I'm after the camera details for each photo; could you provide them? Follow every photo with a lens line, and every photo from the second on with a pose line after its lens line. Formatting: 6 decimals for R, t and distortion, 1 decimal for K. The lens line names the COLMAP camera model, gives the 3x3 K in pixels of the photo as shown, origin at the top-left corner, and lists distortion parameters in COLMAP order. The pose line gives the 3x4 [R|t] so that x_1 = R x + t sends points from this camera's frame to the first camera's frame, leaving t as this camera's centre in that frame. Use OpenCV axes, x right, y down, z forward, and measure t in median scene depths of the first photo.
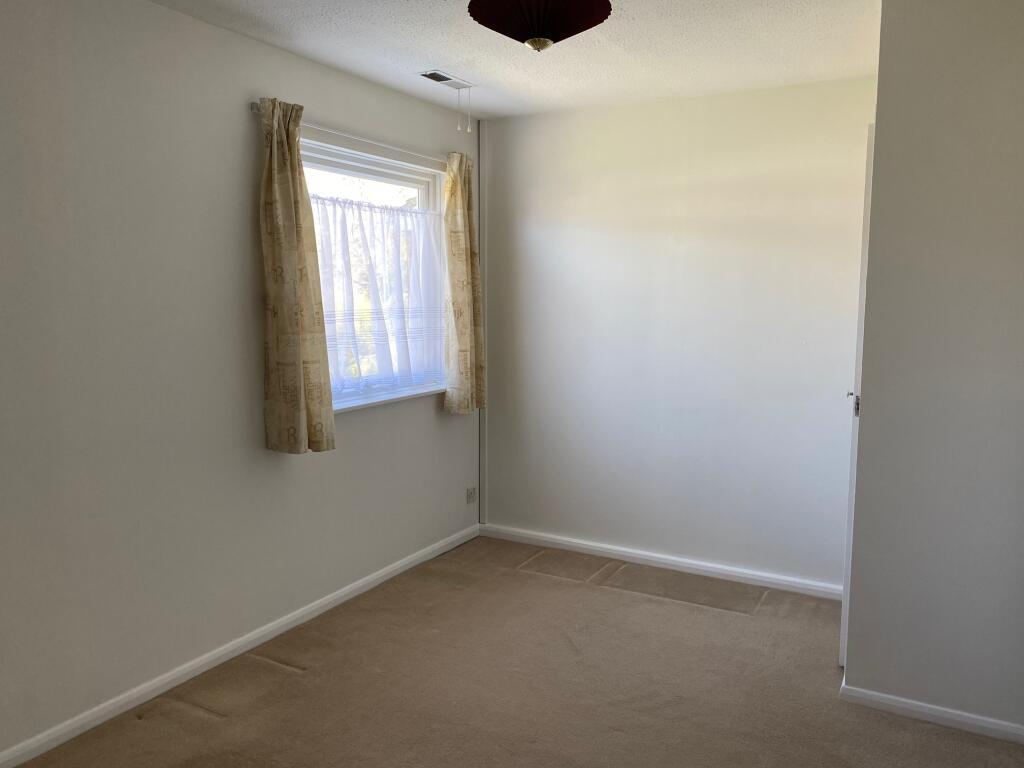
lens RADIAL K [[778.6, 0, 513.9], [0, 778.6, 381.4], [0, 0, 1]] dist [0.063991, -0.064551]
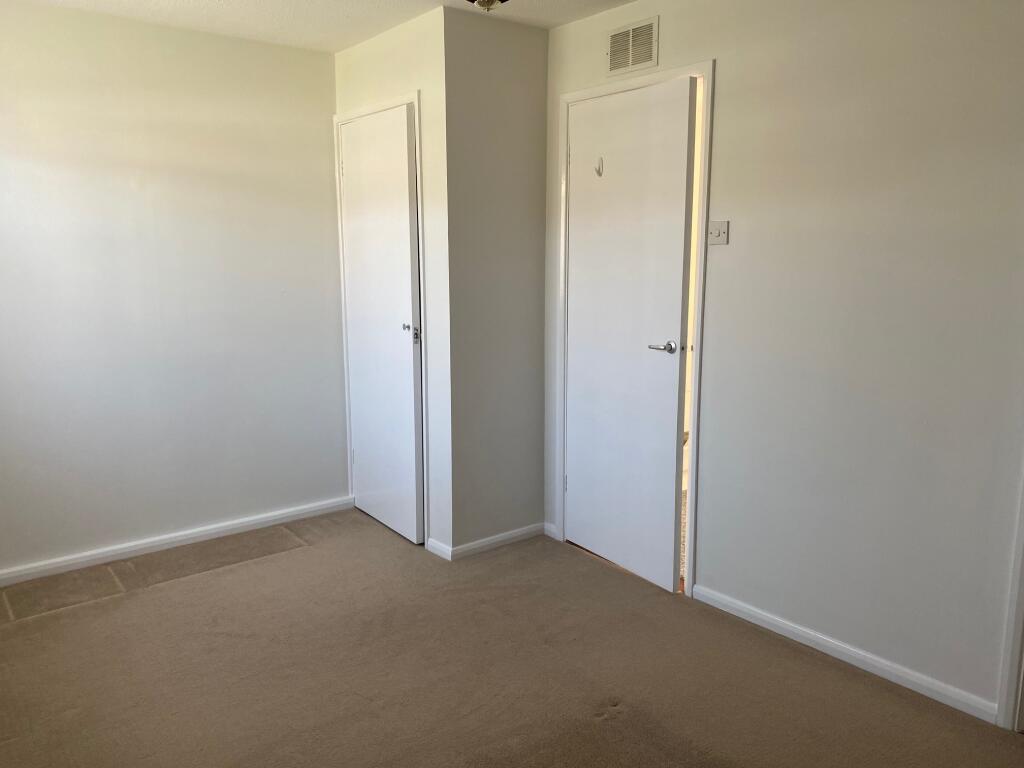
lens RADIAL K [[778.6, 0, 513.9], [0, 778.6, 381.4], [0, 0, 1]] dist [0.063991, -0.064551]
pose [[0.365759, -0.152973, 0.918052, -0.490811], [0.101525, 0.987072, 0.124025, -0.026008], [-0.925156, 0.047842, 0.376561, 0.291616]]
